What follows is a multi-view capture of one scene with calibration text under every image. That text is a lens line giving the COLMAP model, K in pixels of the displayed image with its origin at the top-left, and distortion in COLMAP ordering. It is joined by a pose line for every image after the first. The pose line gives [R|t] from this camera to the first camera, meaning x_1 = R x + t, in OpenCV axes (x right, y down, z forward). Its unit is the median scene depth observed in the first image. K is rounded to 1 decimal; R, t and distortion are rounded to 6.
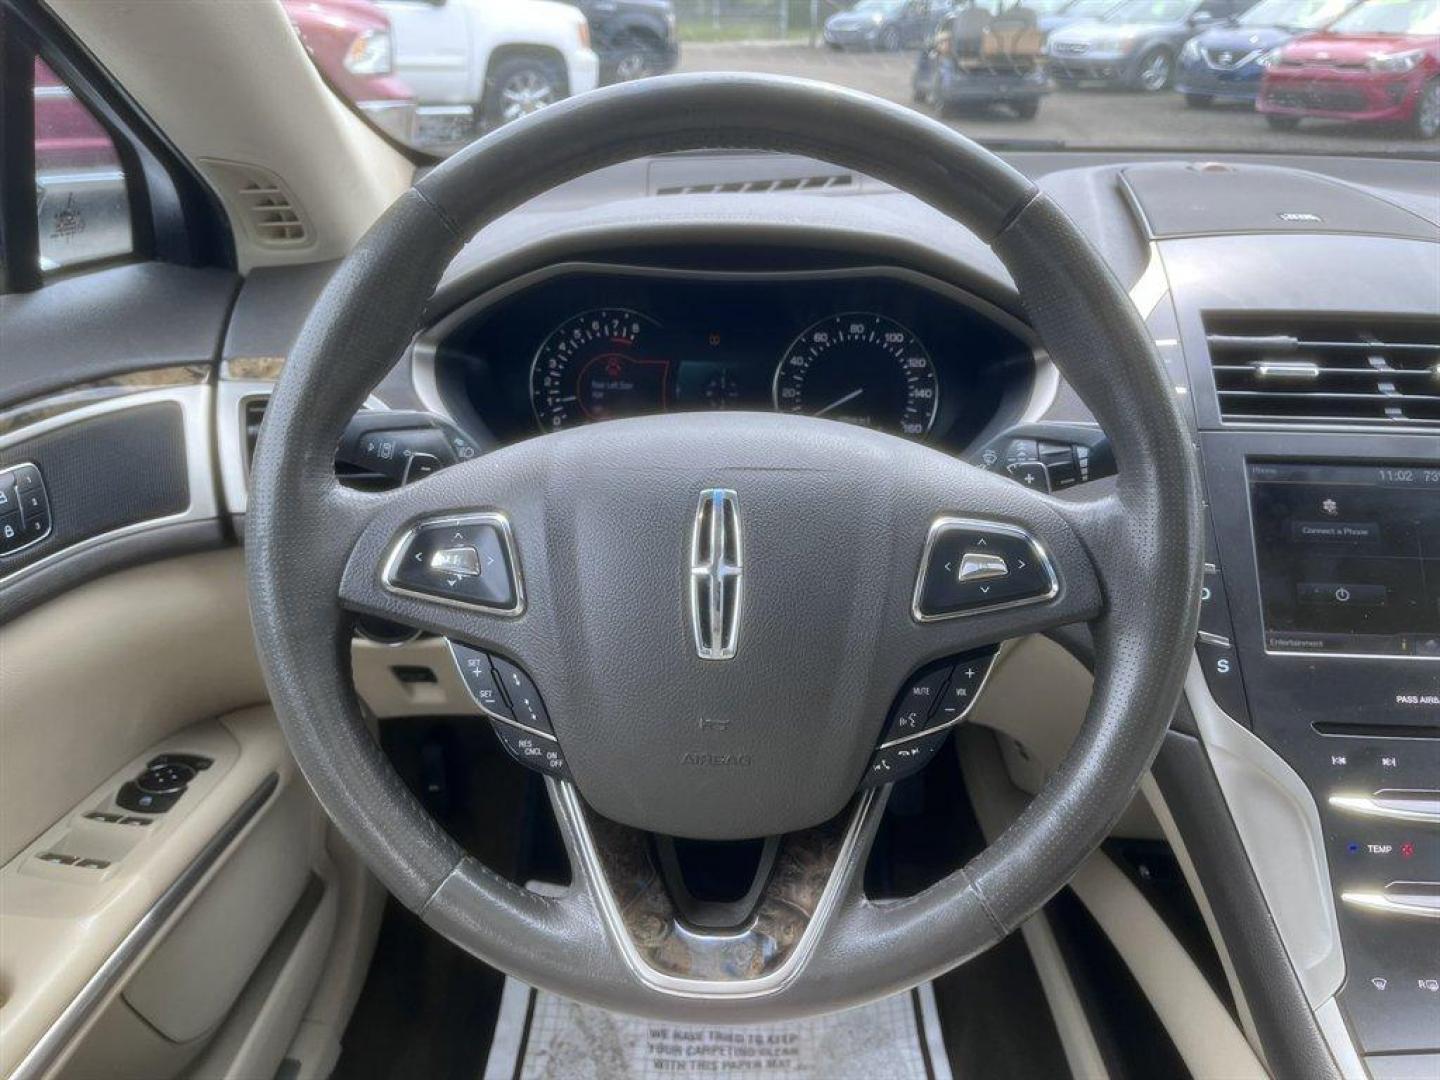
lens RADIAL K [[1106.2, 0, 712.5], [0, 1106.2, 529.3], [0, 0, 1]] dist [0.038760, -0.061468]
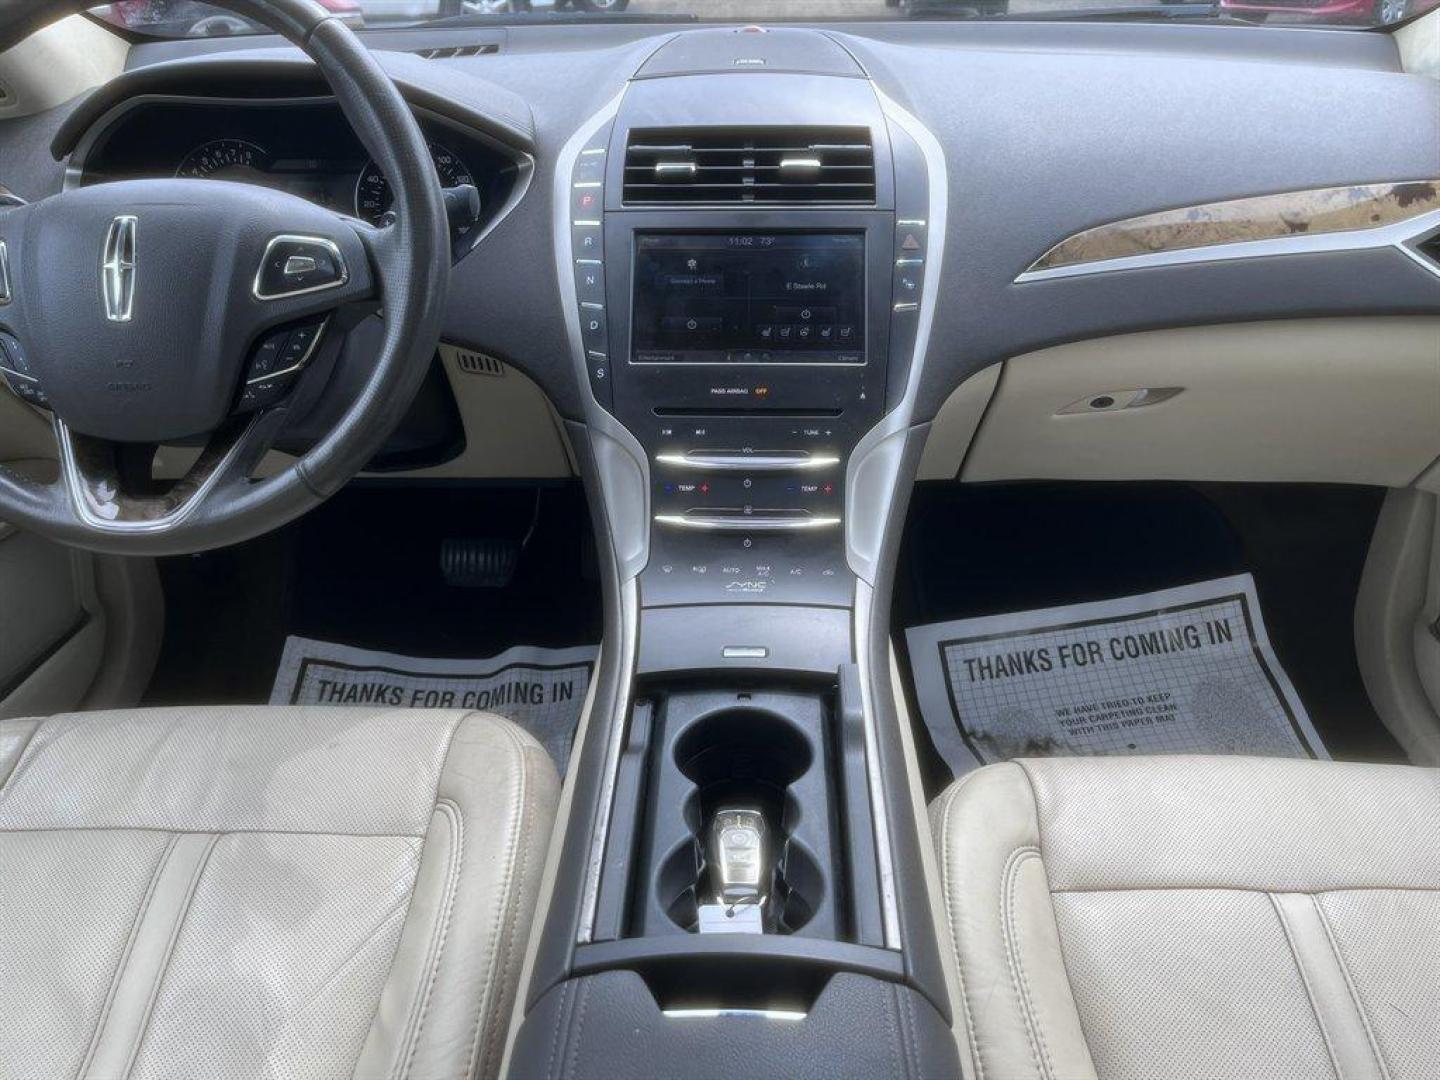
lens RADIAL K [[1106.2, 0, 741.8], [0, 1106.2, 542.1], [0, 0, 1]] dist [0.038760, -0.061468]
pose [[0.999764, -0.020381, 0.007460, 0.610856], [0.019742, 0.996796, 0.077513, 0.227560], [-0.009016, -0.077348, 0.996963, -0.440053]]
